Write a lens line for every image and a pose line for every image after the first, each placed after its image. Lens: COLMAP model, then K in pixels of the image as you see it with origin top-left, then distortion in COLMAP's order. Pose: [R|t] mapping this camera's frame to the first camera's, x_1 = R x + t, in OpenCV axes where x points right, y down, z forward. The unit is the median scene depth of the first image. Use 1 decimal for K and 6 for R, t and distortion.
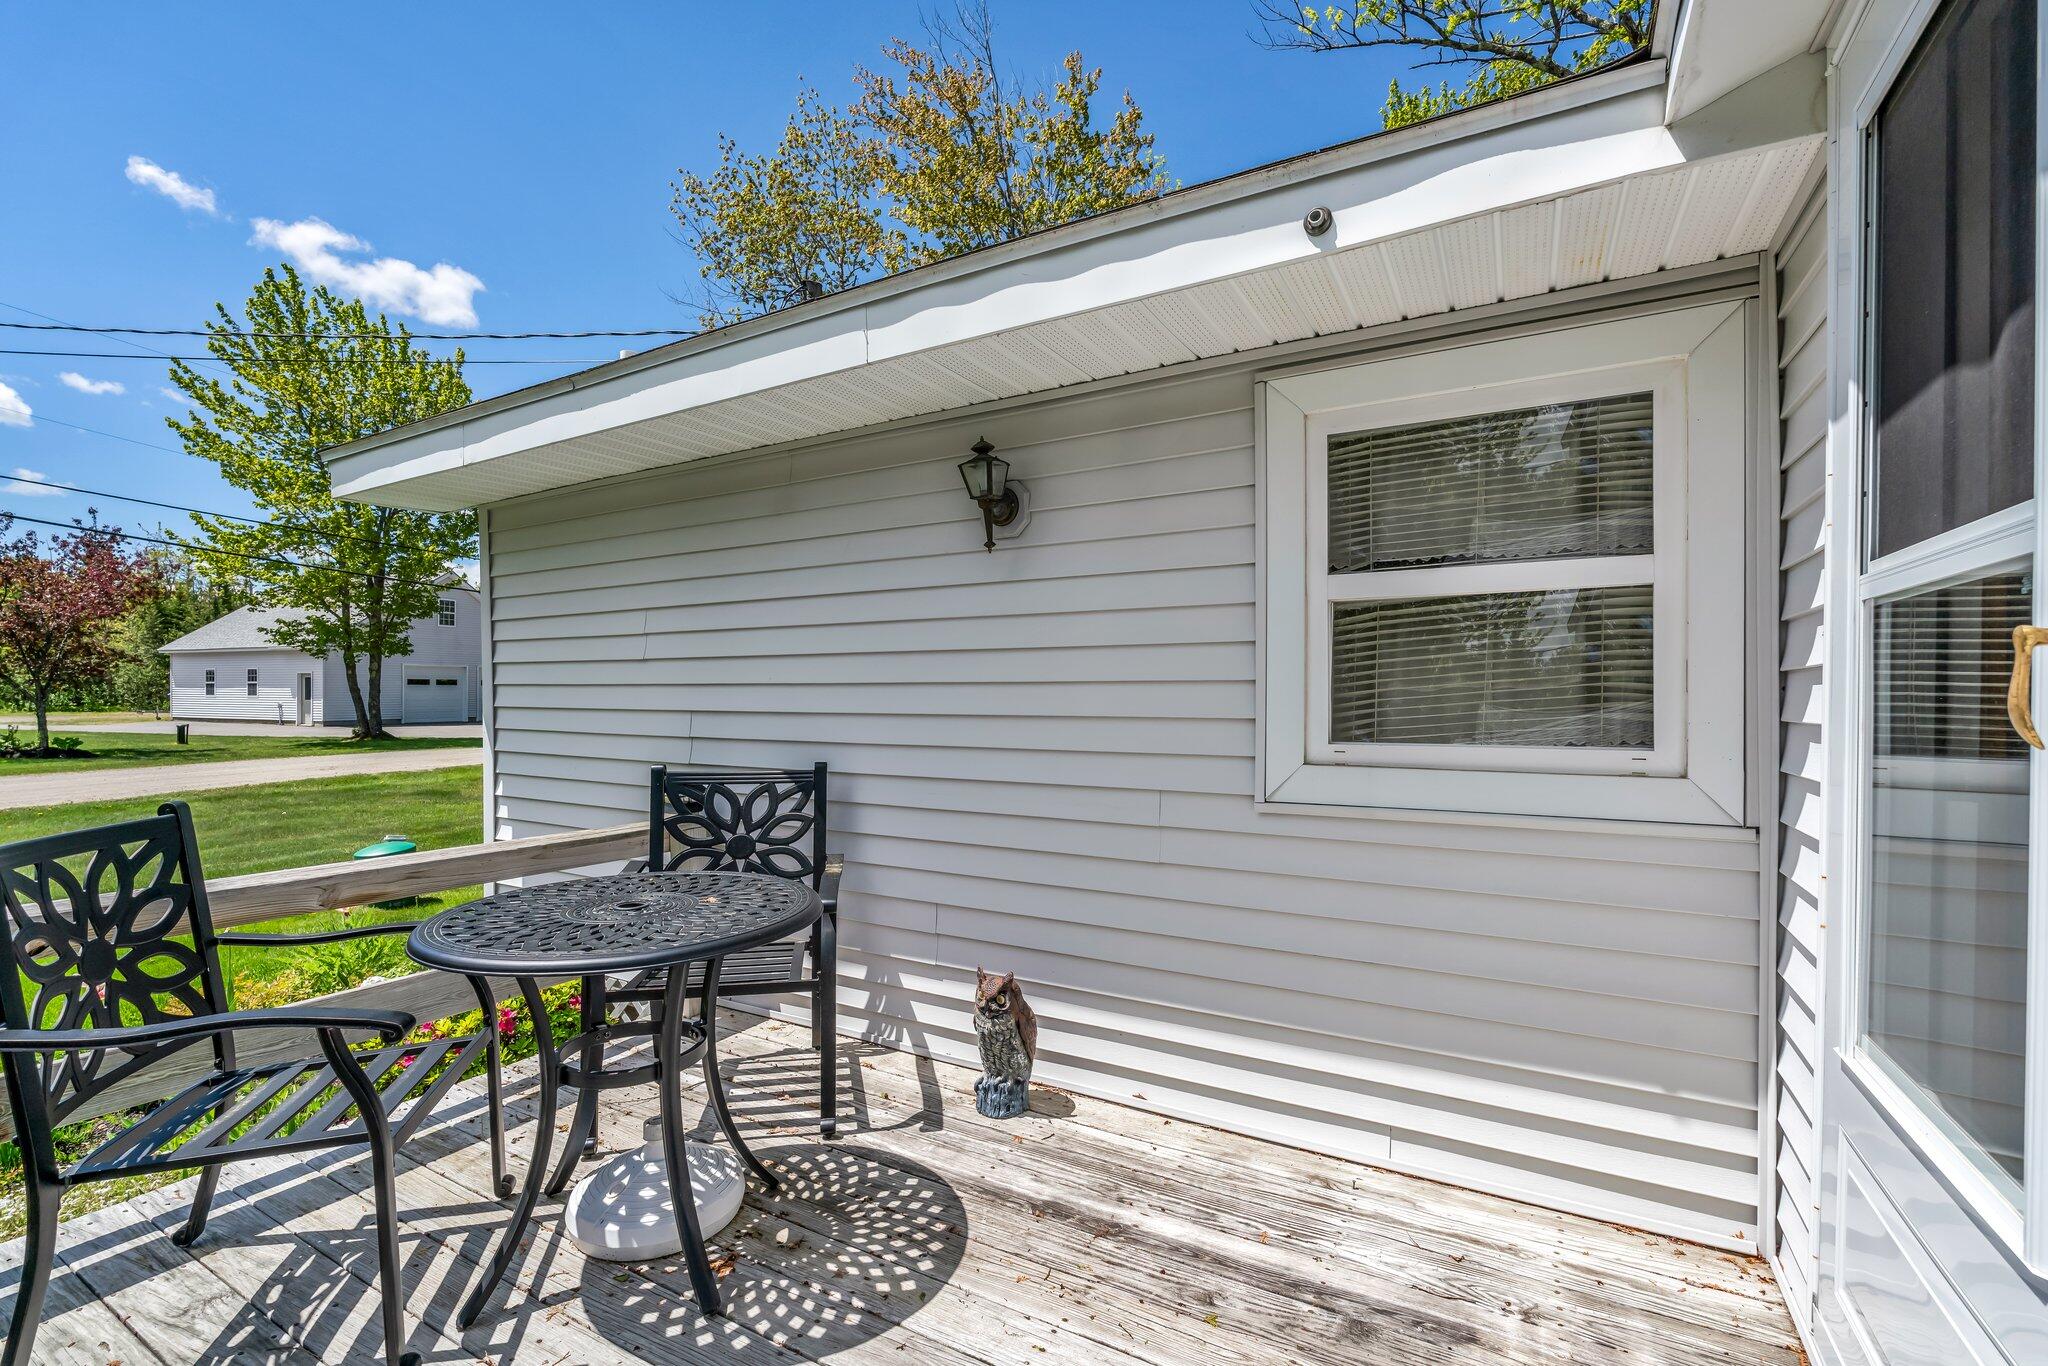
lens RADIAL K [[891.8, 0, 1024.0], [0, 891.8, 683.0], [0, 0, 1]] dist [0.000377, 0.000423]
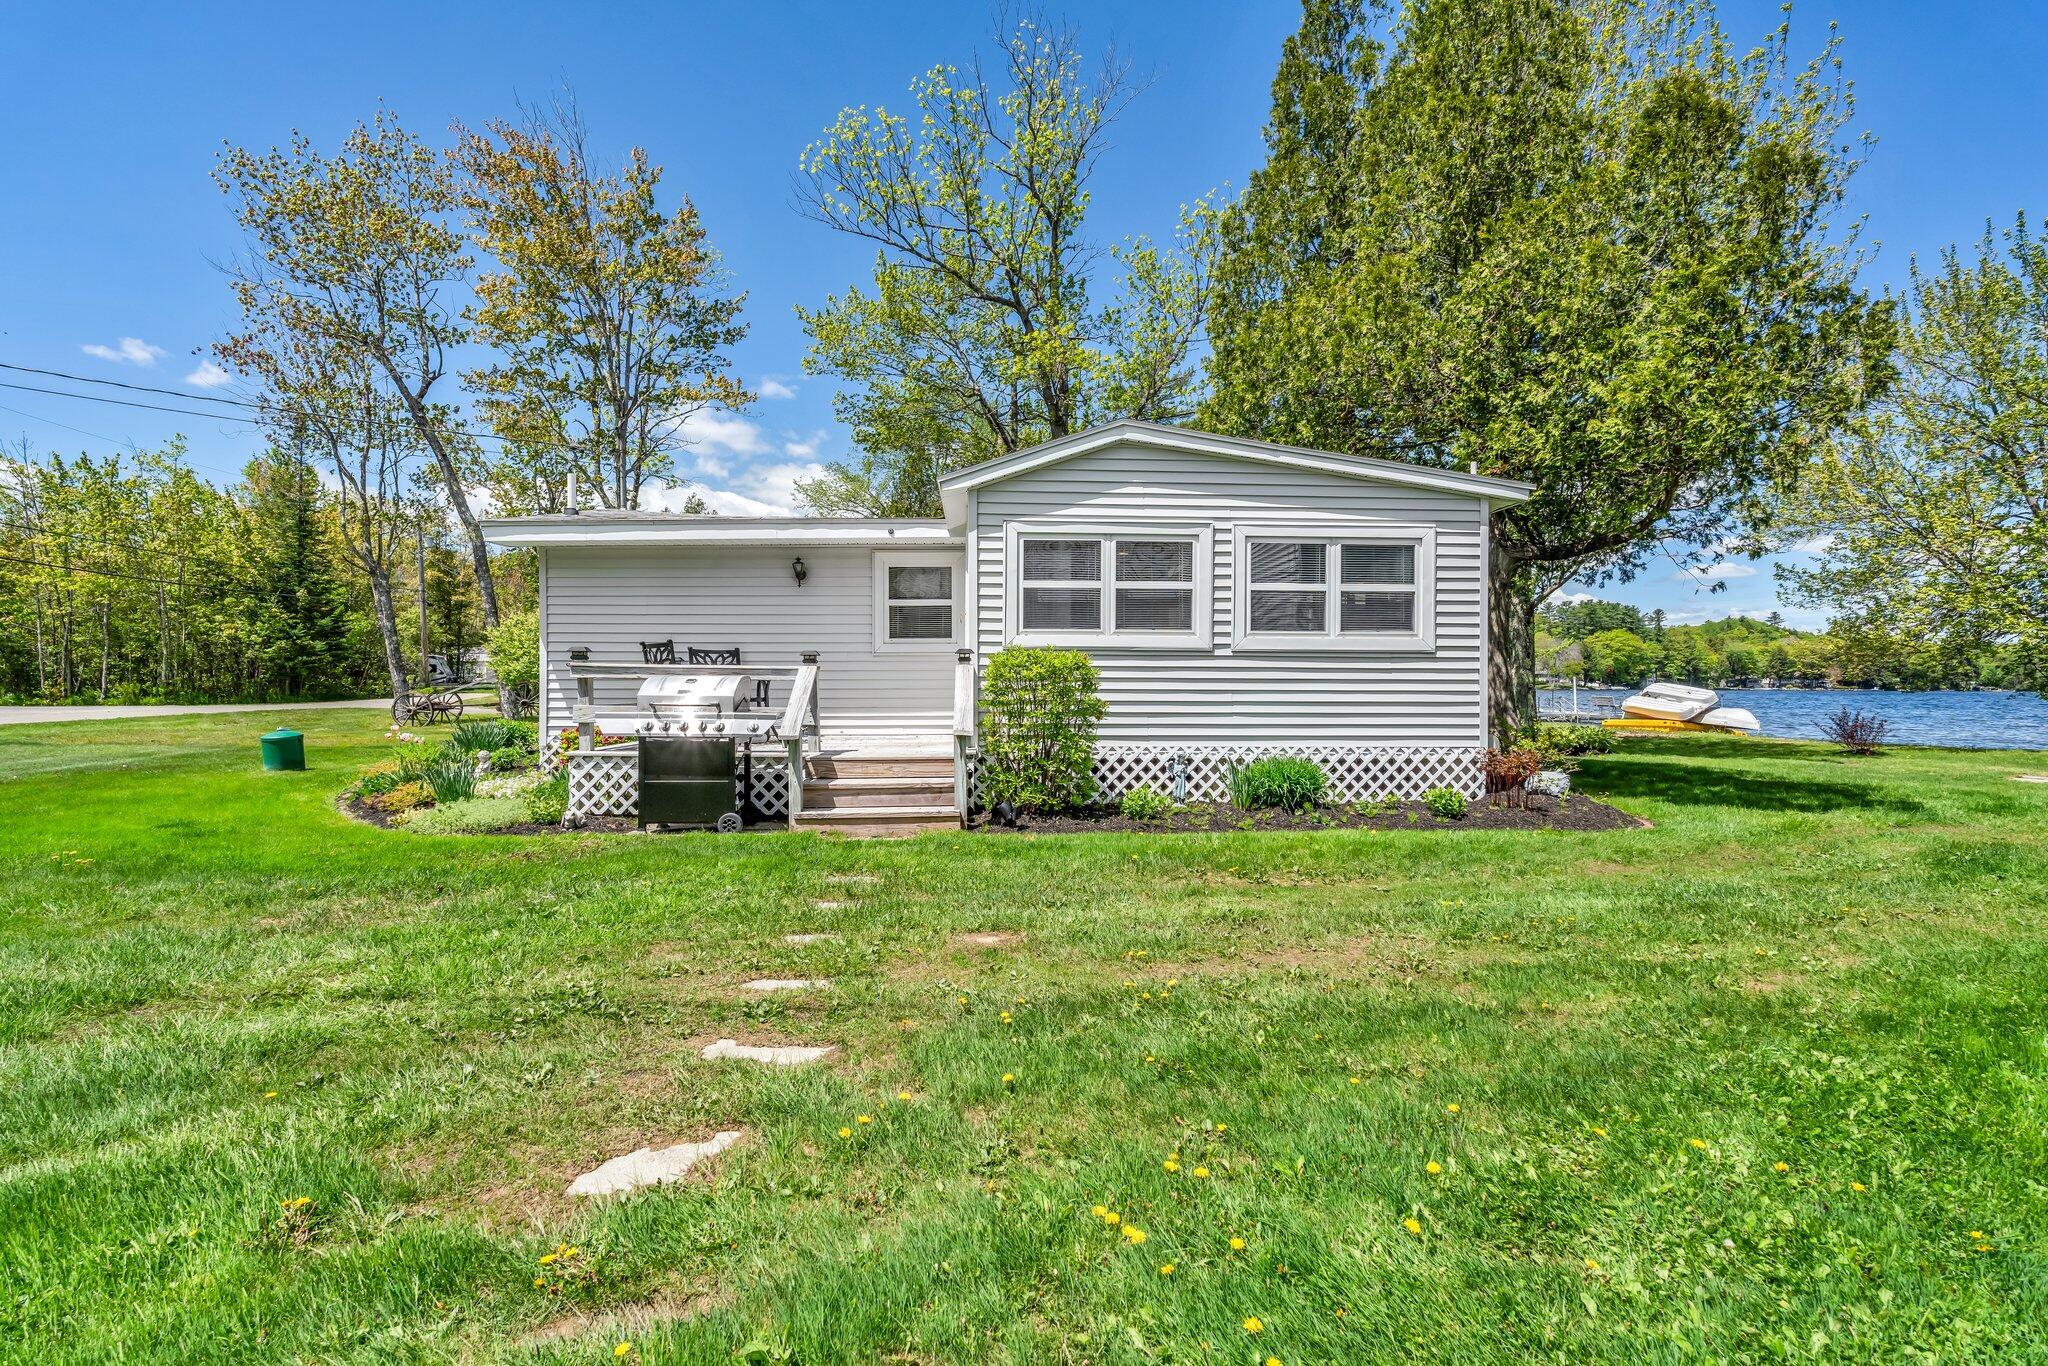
lens RADIAL K [[891.8, 0, 1024.0], [0, 891.8, 683.0], [0, 0, 1]] dist [0.000377, 0.000423]
pose [[0.841393, -0.001119, 0.540422, -0.216732], [-0.005690, 0.999924, 0.010929, 0.034249], [-0.540393, -0.012271, 0.841323, -0.449292]]
